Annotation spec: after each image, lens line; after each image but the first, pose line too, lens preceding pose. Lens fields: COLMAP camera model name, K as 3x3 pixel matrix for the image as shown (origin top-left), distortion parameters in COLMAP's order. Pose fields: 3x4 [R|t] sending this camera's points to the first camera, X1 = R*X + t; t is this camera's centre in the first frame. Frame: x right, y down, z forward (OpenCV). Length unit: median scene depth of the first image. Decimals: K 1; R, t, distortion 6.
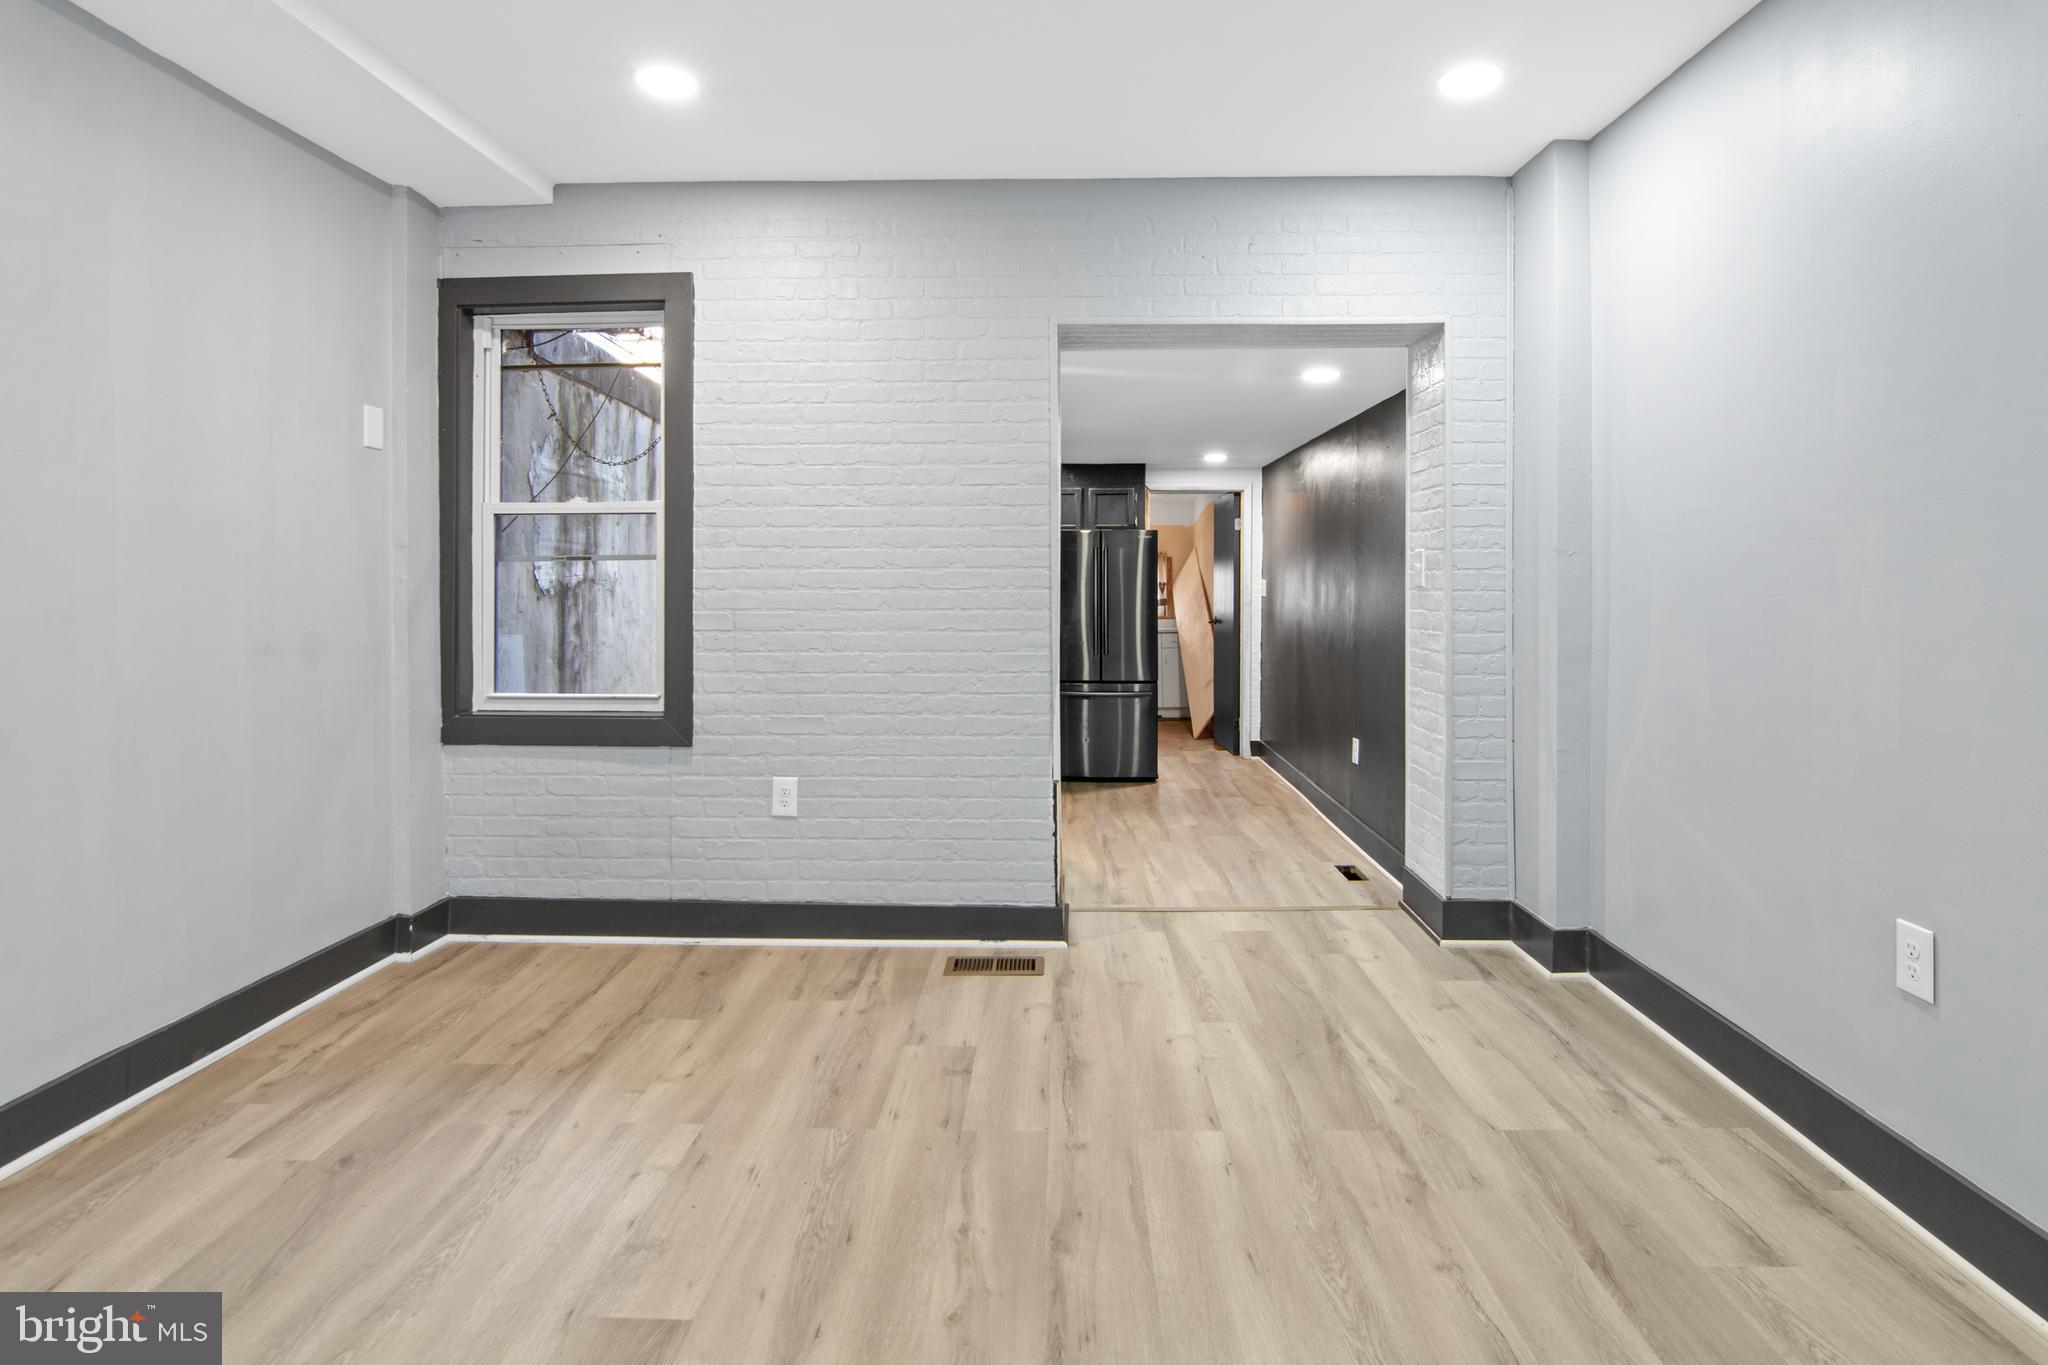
lens RADIAL K [[1032.1, 0, 1026.1], [0, 1032.1, 589.9], [0, 0, 1]] dist [-0.002738, -0.006914]
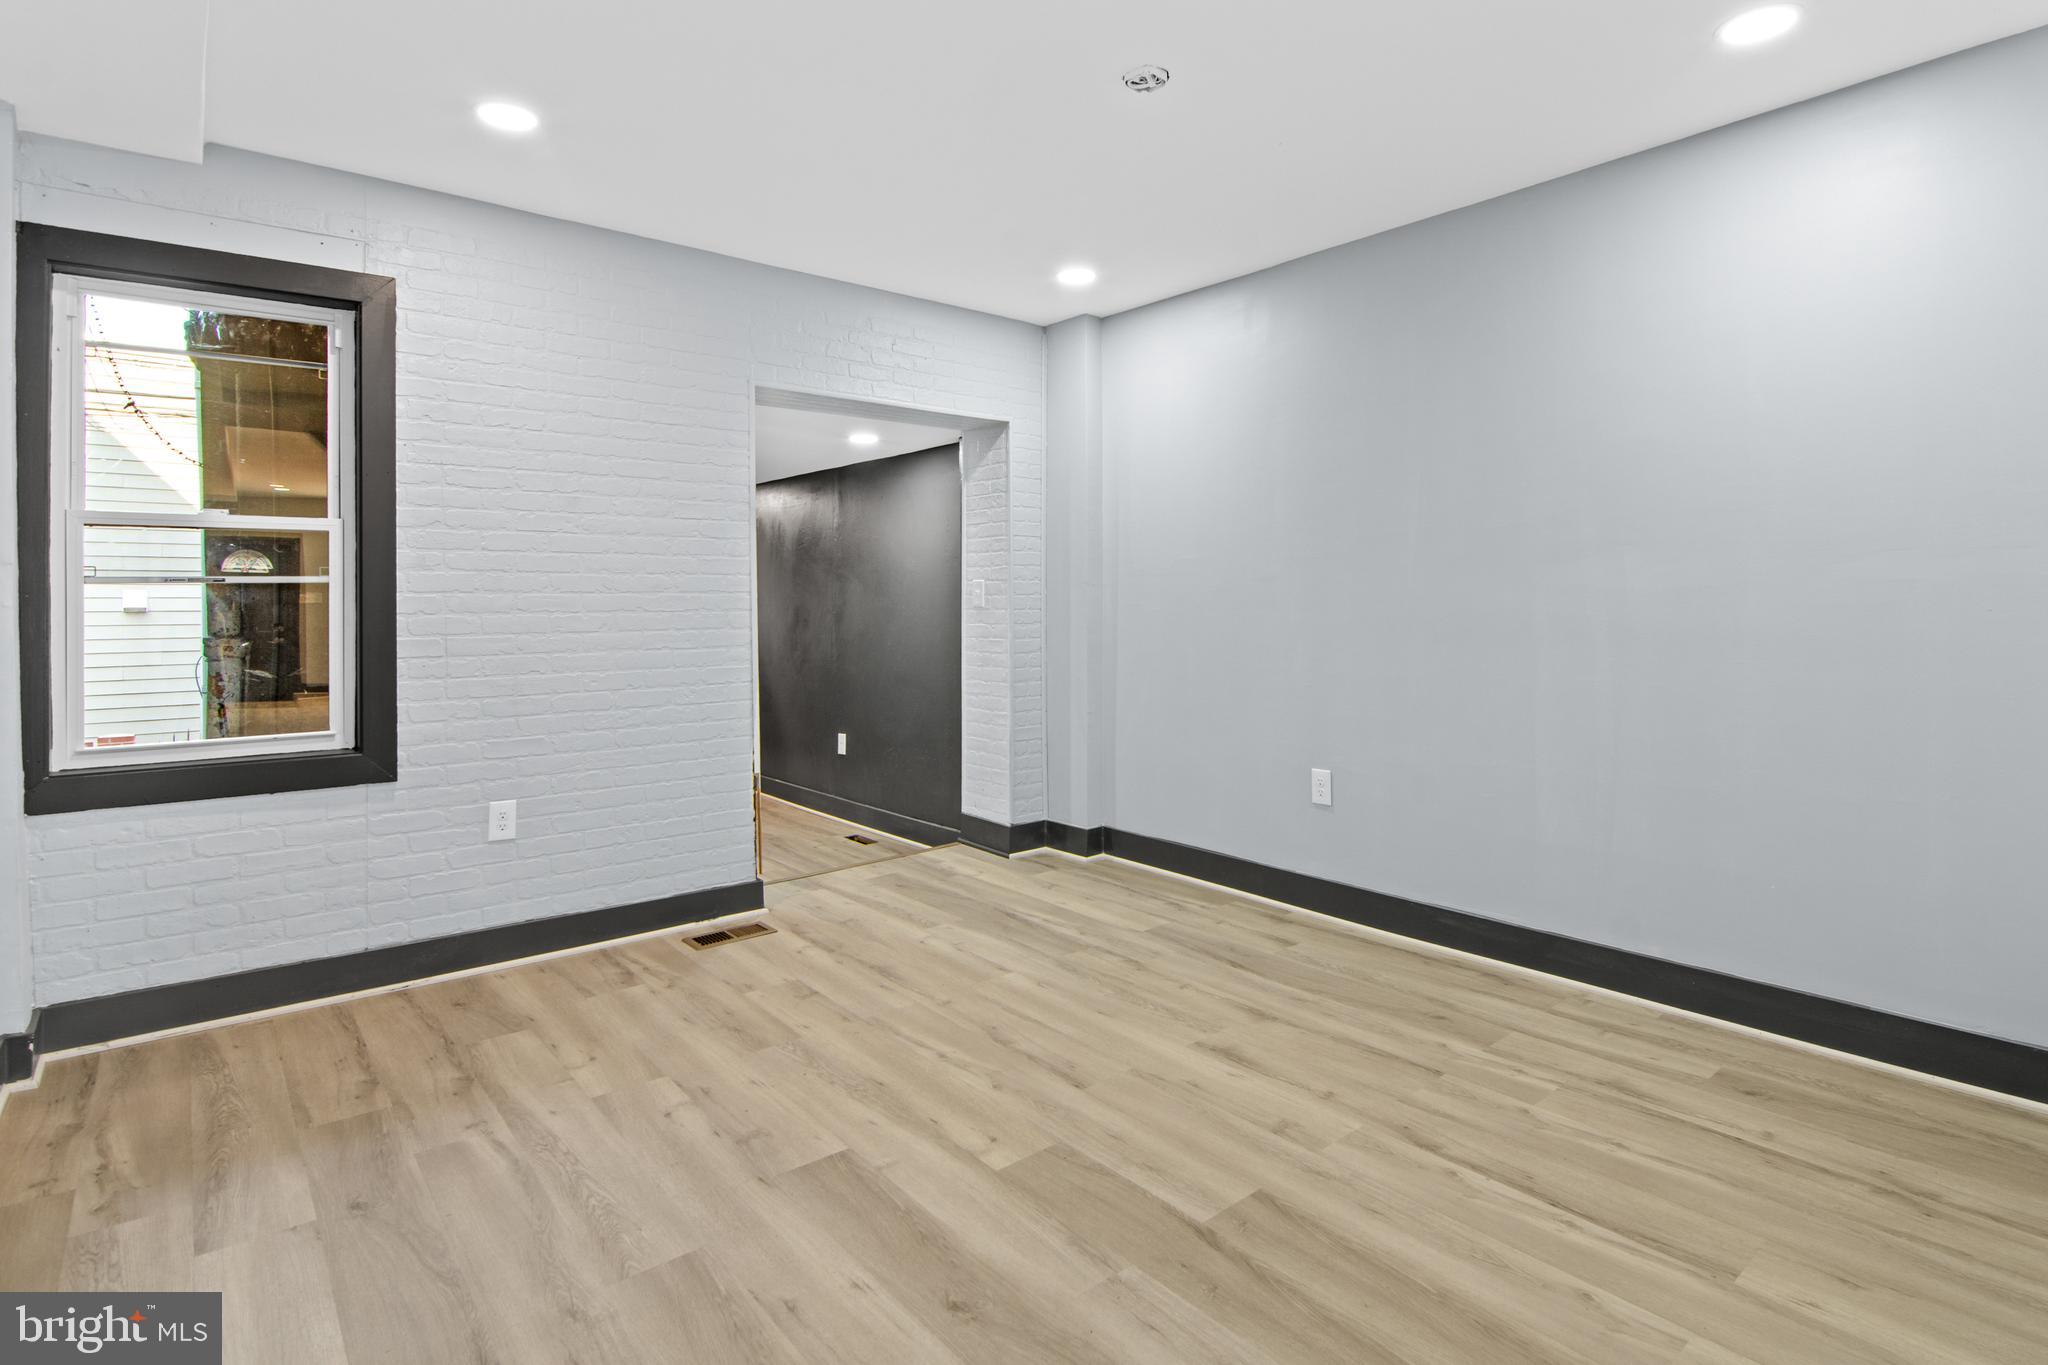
lens RADIAL K [[1021.1, 0, 1031.0], [0, 1021.1, 620.3], [0, 0, 1]] dist [-0.003565, -0.006379]
pose [[0.753391, -0.014765, 0.657407, -0.576721], [0.010717, 0.999891, 0.010175, 0.001809], [-0.657485, -0.000620, 0.753467, -0.096958]]
